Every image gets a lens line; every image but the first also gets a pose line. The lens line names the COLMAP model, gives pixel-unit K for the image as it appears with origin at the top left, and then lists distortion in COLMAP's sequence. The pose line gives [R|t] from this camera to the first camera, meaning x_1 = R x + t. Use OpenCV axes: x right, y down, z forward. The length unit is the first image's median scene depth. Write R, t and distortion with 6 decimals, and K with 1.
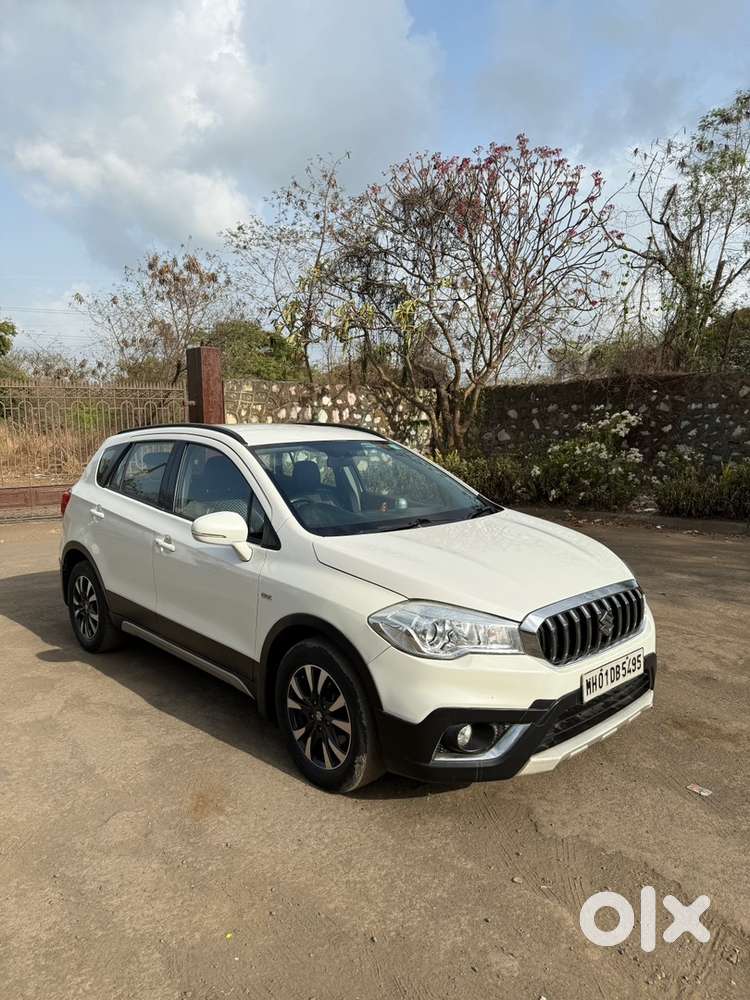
lens RADIAL K [[695.5, 0, 374.5], [0, 695.5, 504.5], [0, 0, 1]] dist [0.091134, -0.151320]
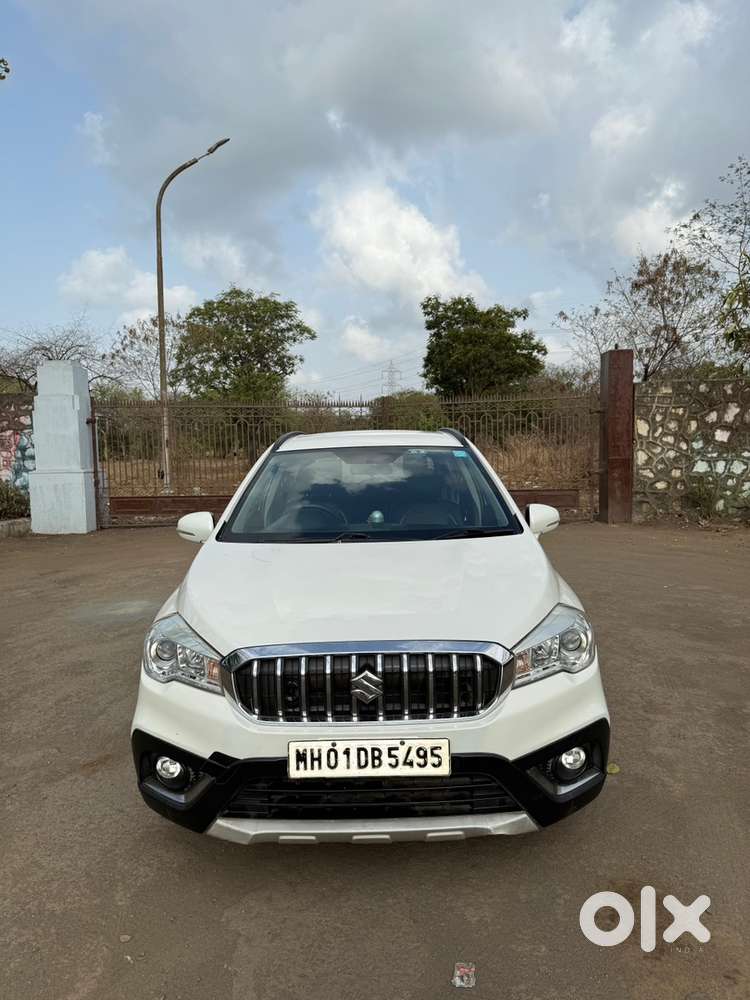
lens RADIAL K [[695.5, 0, 374.5], [0, 695.5, 504.5], [0, 0, 1]] dist [0.091134, -0.151320]
pose [[0.725353, 0.051729, -0.686431, 0.821361], [-0.061331, 0.998063, 0.010405, -0.032666], [0.685640, 0.034552, 0.727121, 0.448108]]
